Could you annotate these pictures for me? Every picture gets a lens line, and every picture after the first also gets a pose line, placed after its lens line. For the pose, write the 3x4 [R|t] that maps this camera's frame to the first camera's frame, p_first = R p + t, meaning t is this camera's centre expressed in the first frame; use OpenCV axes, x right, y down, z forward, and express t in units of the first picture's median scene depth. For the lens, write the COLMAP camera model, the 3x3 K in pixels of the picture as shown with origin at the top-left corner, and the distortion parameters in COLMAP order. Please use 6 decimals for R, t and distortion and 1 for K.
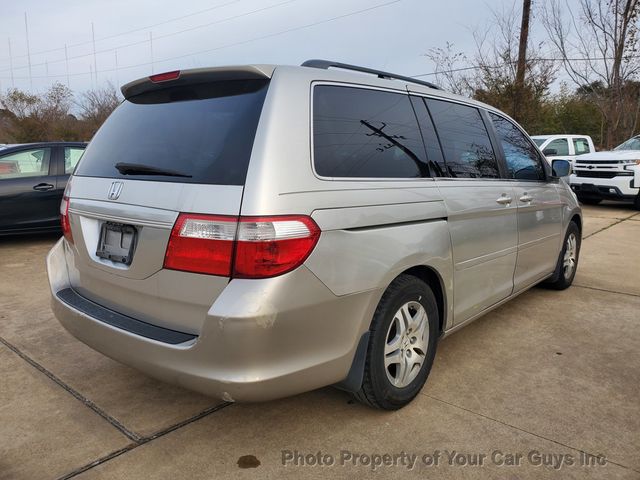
lens RADIAL K [[493.3, 0, 317.8], [0, 493.3, 237.9], [0, 0, 1]] dist [0.015063, 0.005393]
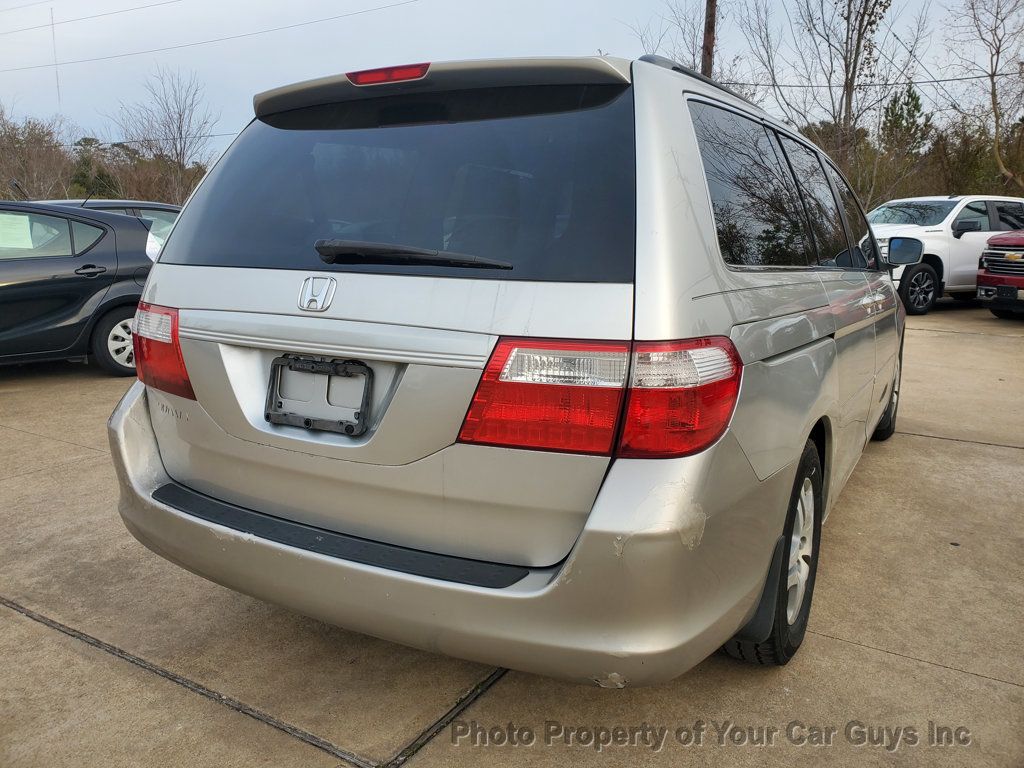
lens RADIAL K [[789.2, 0, 508.4], [0, 789.2, 380.6], [0, 0, 1]] dist [0.015063, 0.005393]
pose [[0.983565, -0.029096, 0.178195, -0.332728], [0.024912, 0.999360, 0.025677, -0.020391], [-0.178828, -0.020815, 0.983660, 0.142997]]
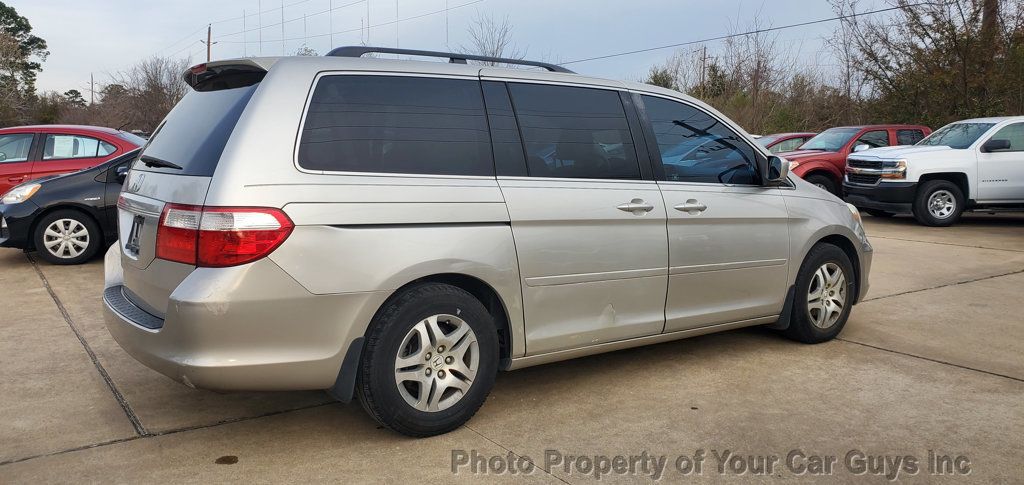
lens RADIAL K [[781.5, 0, 498.6], [0, 781.5, 242.8], [0, 0, 1]] dist [0.023867, -0.004795]
pose [[0.970111, 0.032099, -0.240529, 0.635148], [-0.043184, 0.998227, -0.040955, 0.055418], [0.238788, 0.050118, 0.969778, -0.341243]]
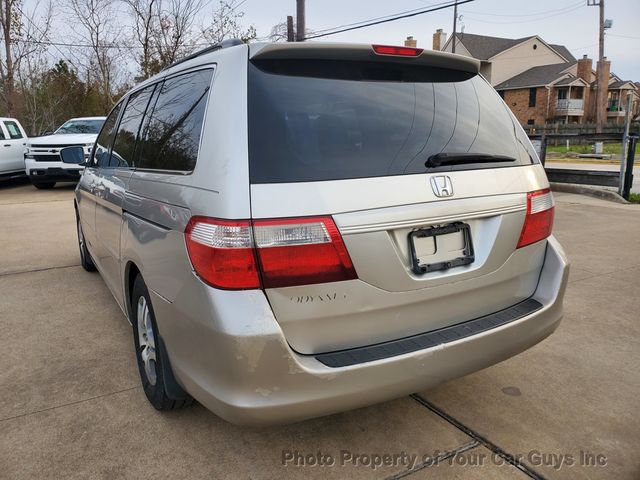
lens RADIAL K [[498.1, 0, 311.7], [0, 498.1, 238.8], [0, 0, 1]] dist [0.024143, -0.007742]
pose [[0.335301, -0.202547, 0.920081, -1.179336], [0.173186, 0.973224, 0.151132, -0.161482], [-0.926056, 0.108670, 0.361401, 0.834585]]
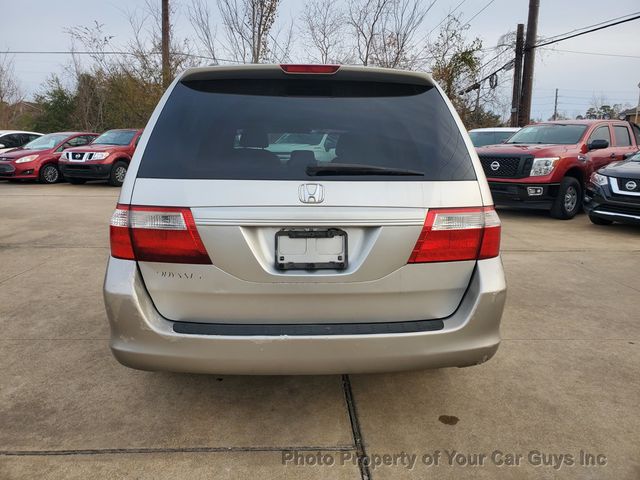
lens RADIAL K [[497.1, 0, 317.0], [0, 497.1, 240.7], [0, 0, 1]] dist [0.010282, 0.000016]
pose [[0.723898, -0.122878, 0.678877, -0.948491], [0.104505, 0.992186, 0.068152, -0.064350], [-0.681947, 0.021611, 0.731083, 0.300294]]
